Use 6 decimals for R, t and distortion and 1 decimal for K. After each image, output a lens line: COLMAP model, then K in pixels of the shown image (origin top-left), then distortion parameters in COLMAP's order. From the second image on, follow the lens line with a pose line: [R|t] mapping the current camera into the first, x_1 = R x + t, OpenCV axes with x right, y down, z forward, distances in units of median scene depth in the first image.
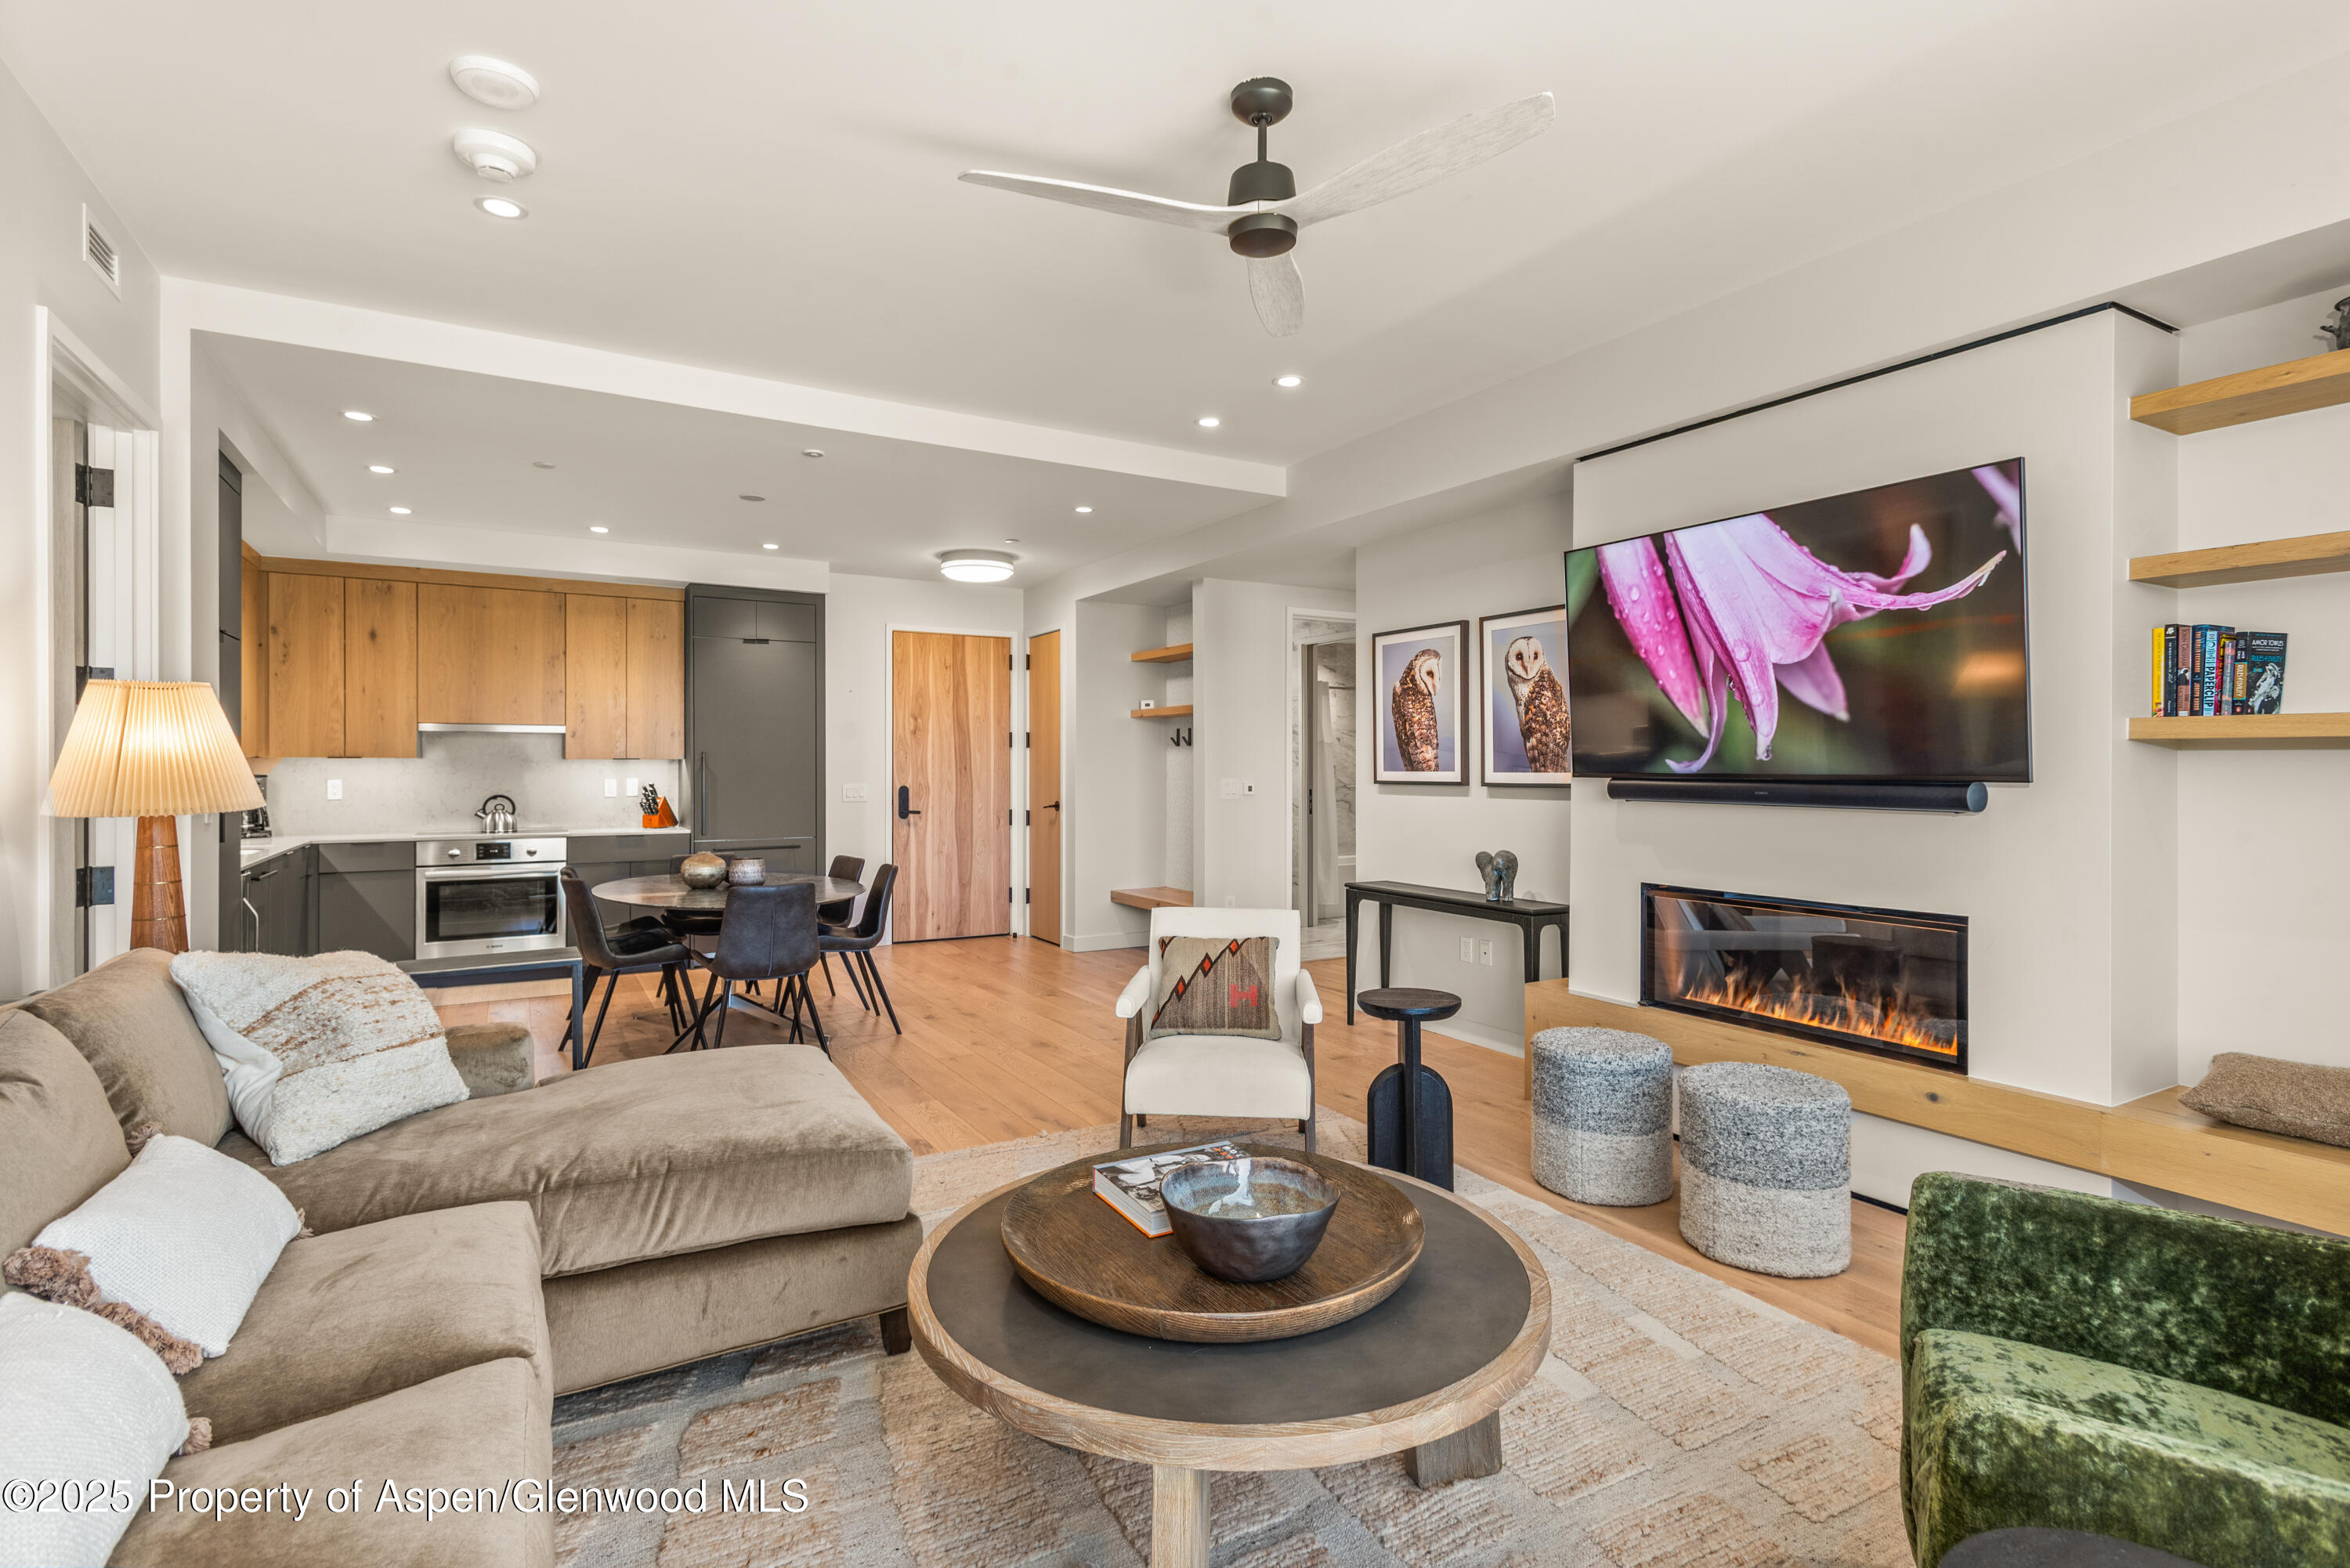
lens RADIAL K [[1100.0, 0, 1168.9], [0, 1100.0, 769.2], [0, 0, 1]] dist [0.004952, -0.001420]
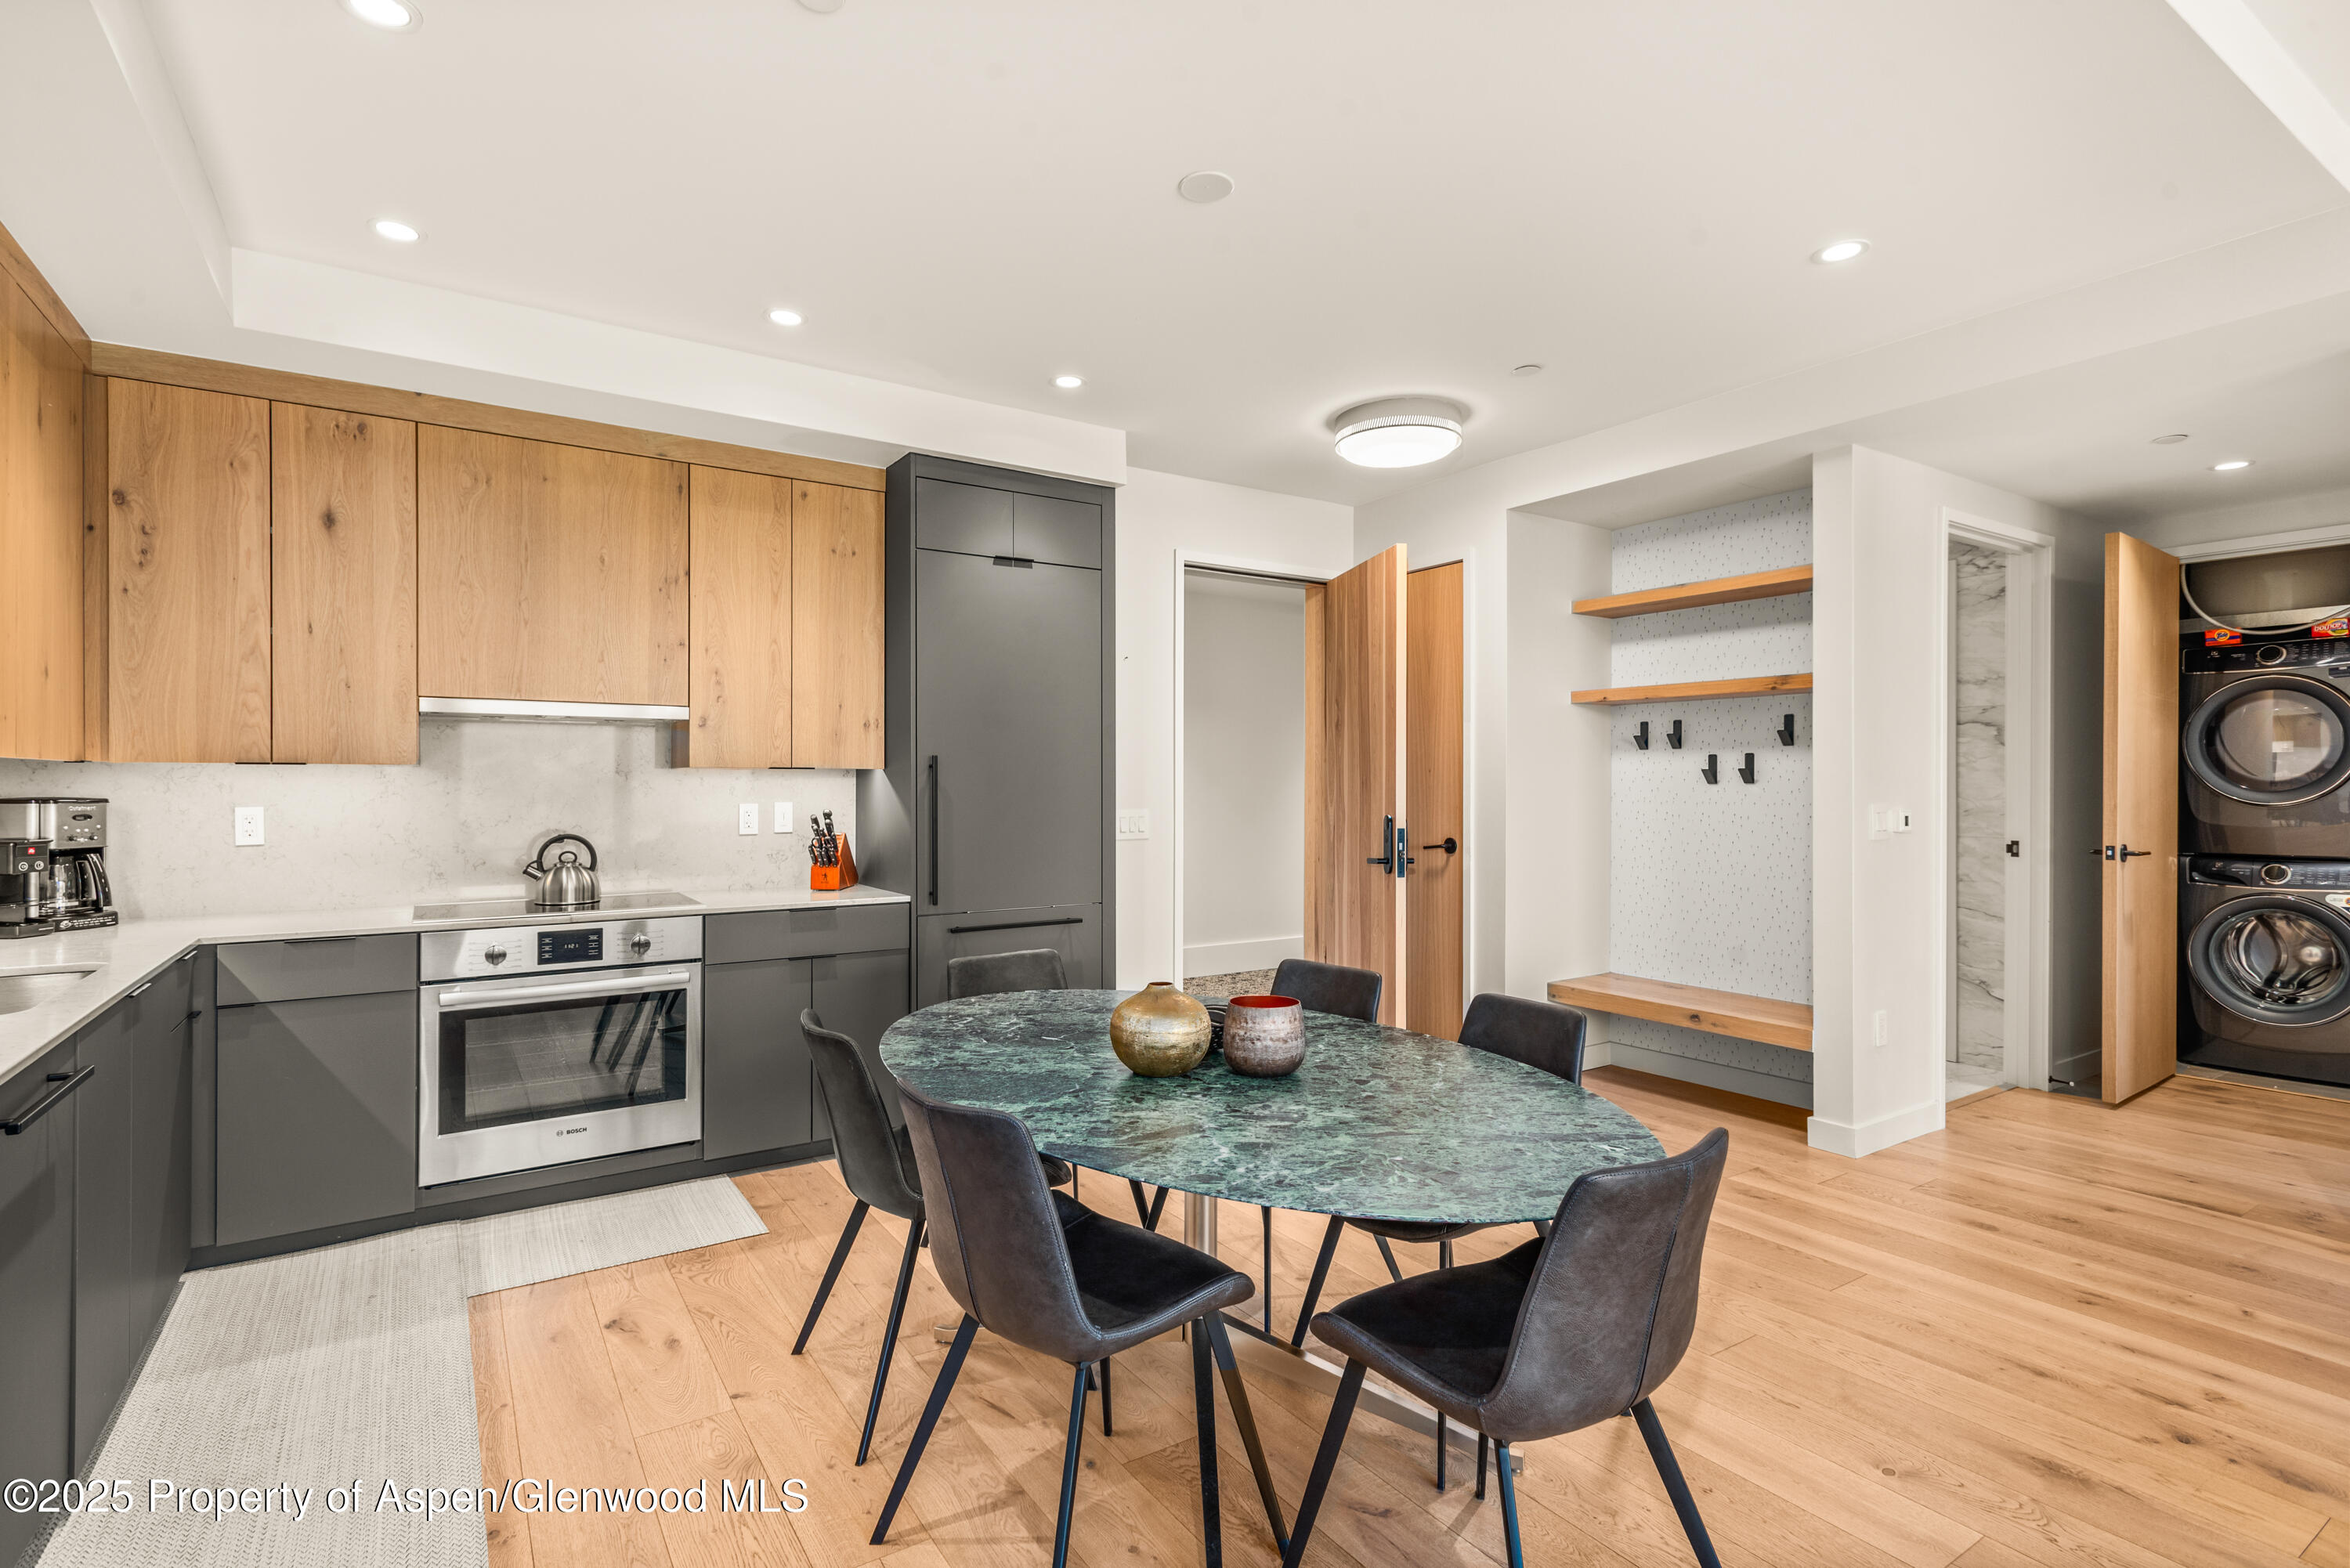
lens RADIAL K [[1100.0, 0, 1156.5], [0, 1100.0, 784.6], [0, 0, 1]] dist [0.004952, -0.001420]
pose [[0.999054, -0.001158, 0.043474, -0.344812], [0.001233, 0.999998, -0.001716, -0.000010], [-0.043472, 0.001768, 0.999053, 0.452366]]
